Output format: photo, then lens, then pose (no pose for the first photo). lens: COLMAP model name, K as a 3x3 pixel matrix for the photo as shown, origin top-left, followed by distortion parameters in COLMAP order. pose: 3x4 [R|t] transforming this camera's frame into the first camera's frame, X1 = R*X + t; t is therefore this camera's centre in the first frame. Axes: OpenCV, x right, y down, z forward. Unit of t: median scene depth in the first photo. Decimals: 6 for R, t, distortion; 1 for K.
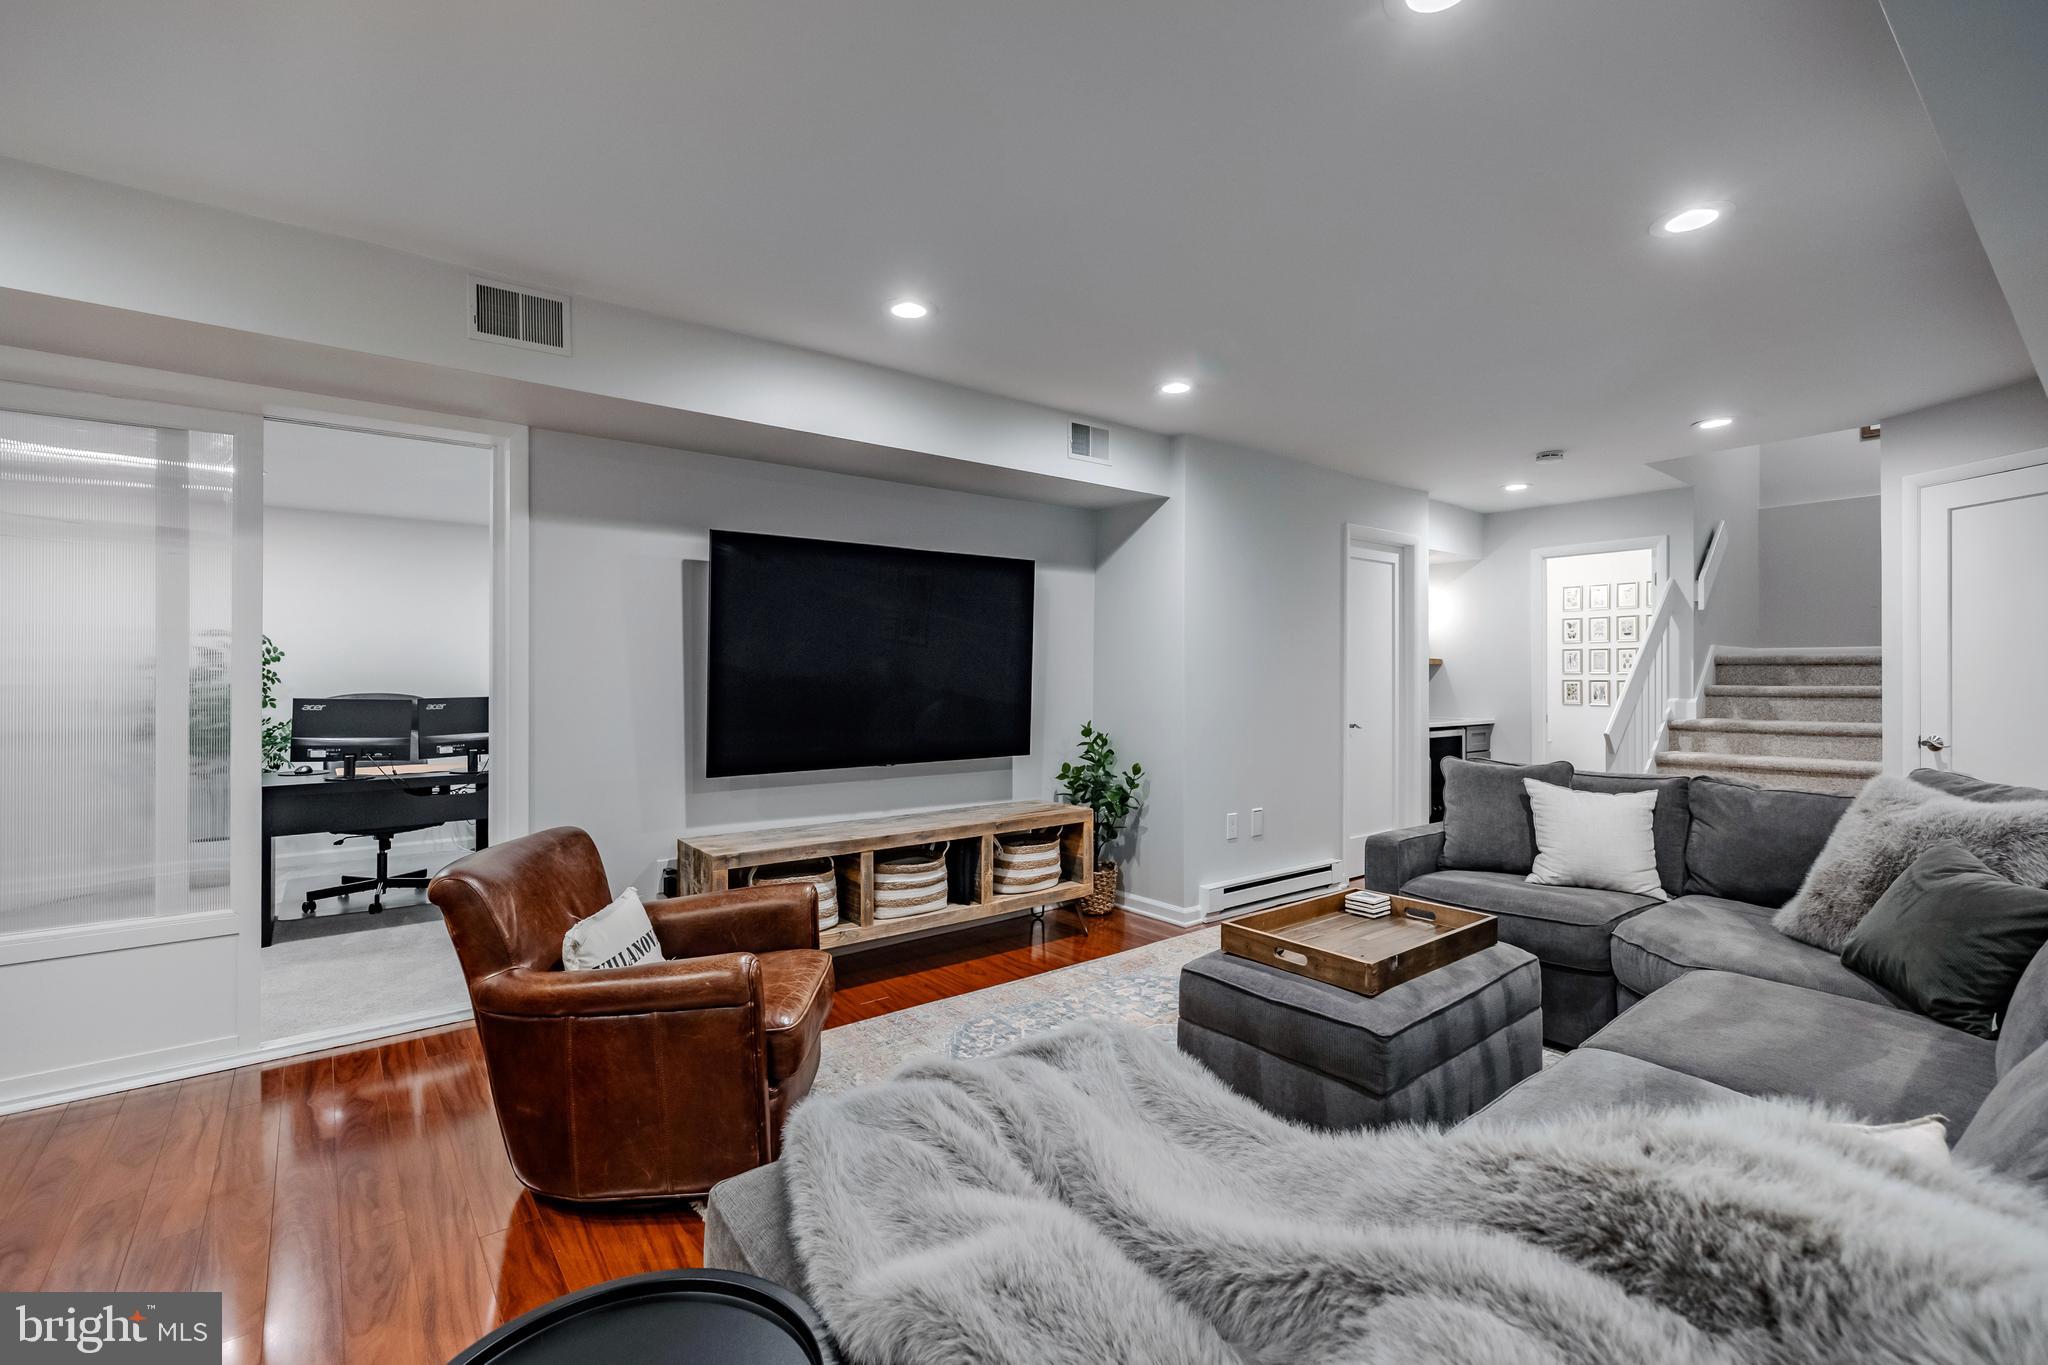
lens RADIAL K [[915.5, 0, 1026.2], [0, 915.5, 668.4], [0, 0, 1]] dist [0.034686, -0.000031]
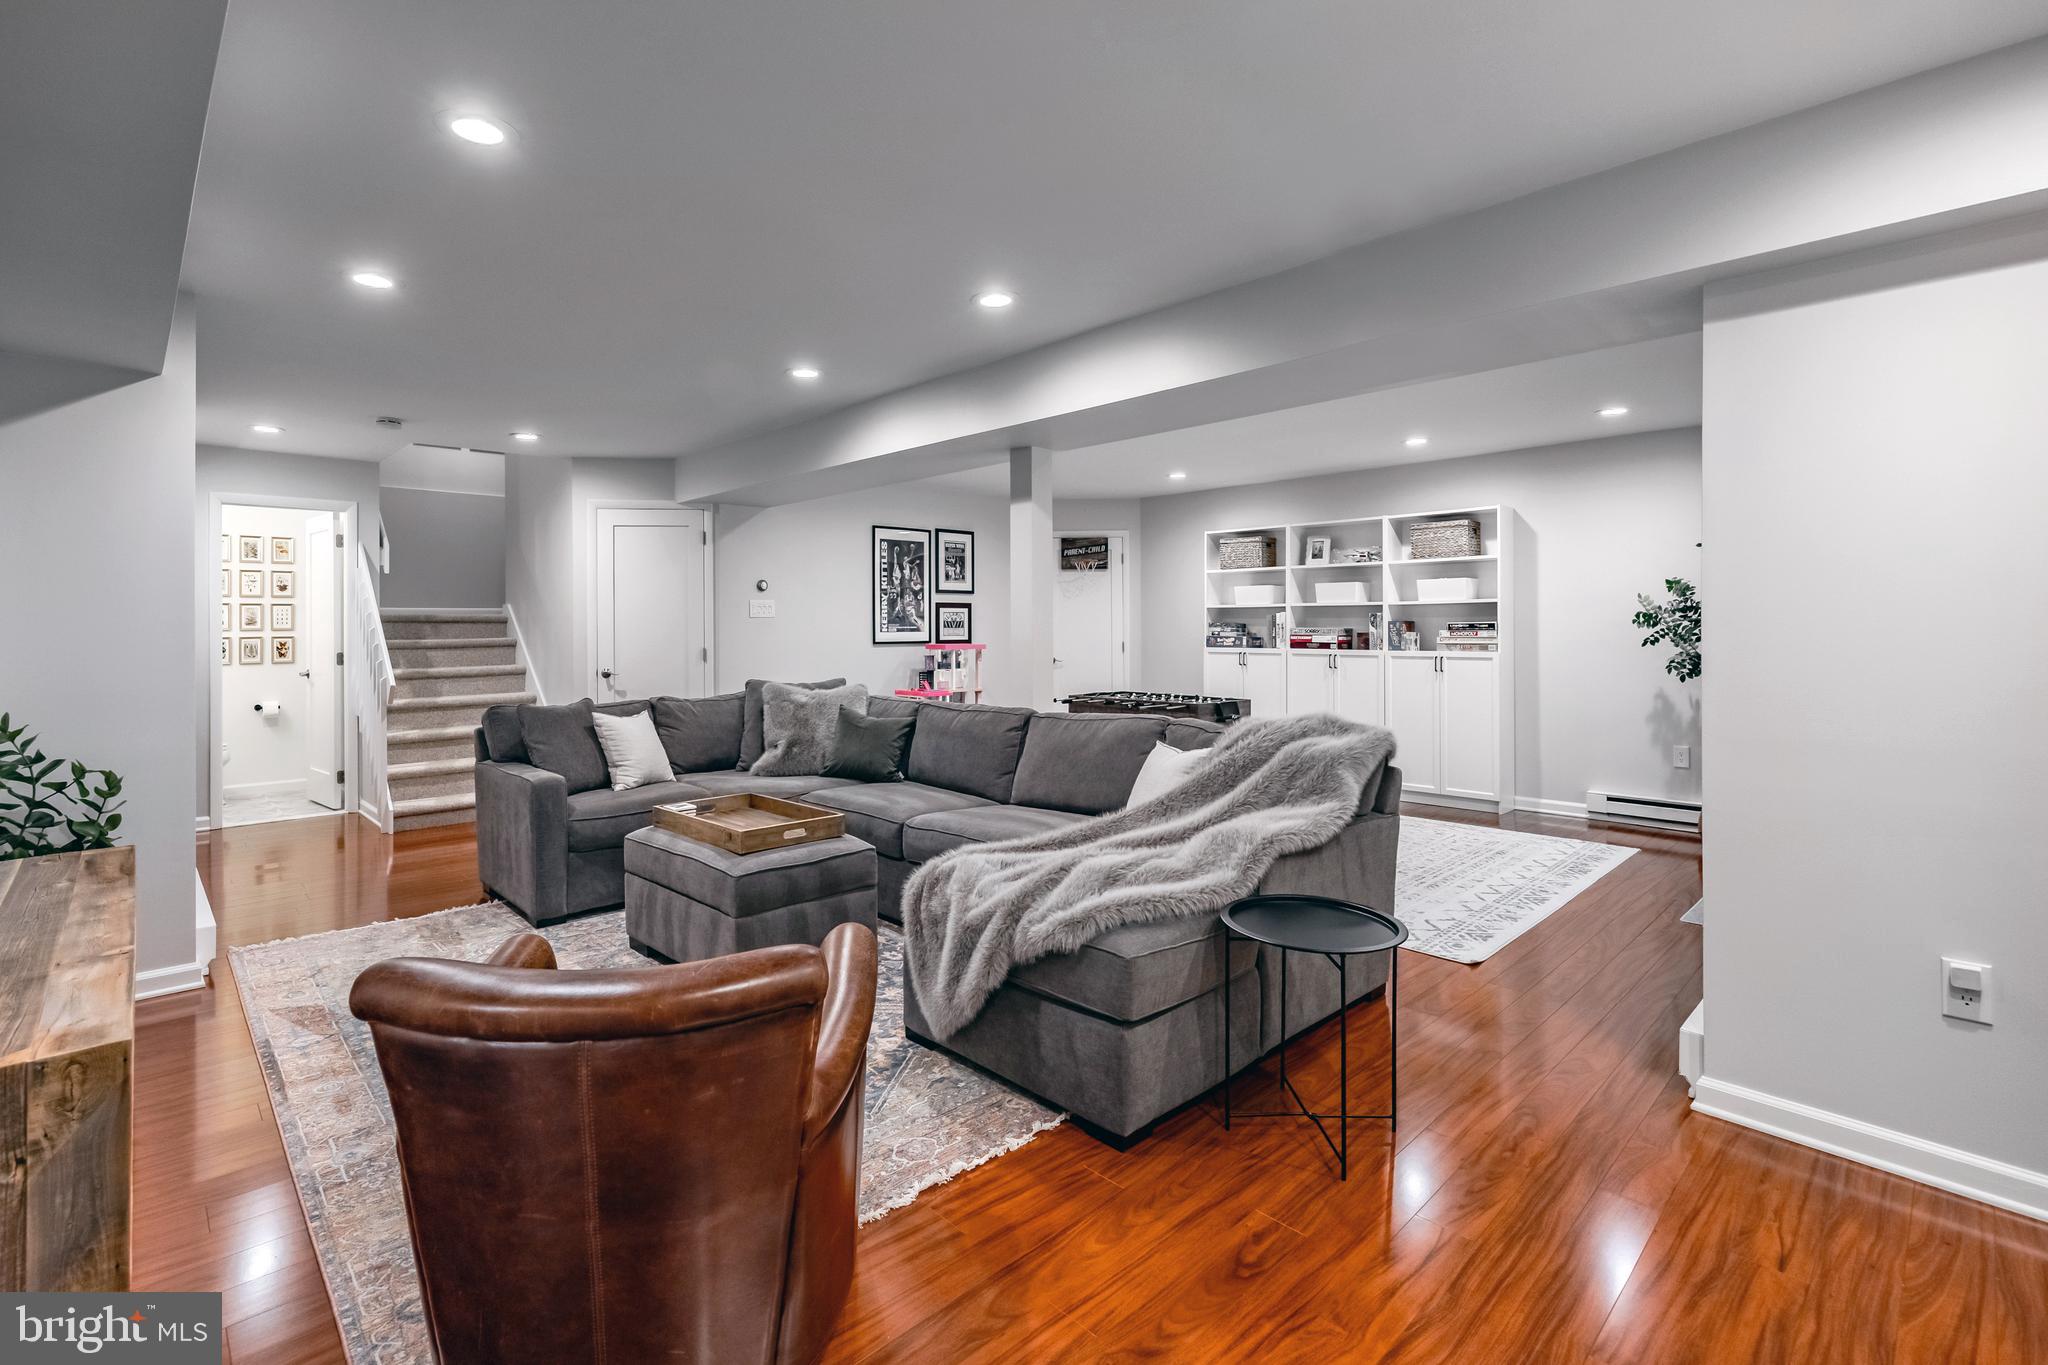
lens RADIAL K [[915.5, 0, 1026.2], [0, 915.5, 668.4], [0, 0, 1]] dist [0.034686, -0.000031]
pose [[-0.084579, -0.049170, 0.995203, -0.491029], [0.001813, 0.998772, 0.049501, -0.002496], [-0.996415, 0.005991, -0.084386, 0.336580]]
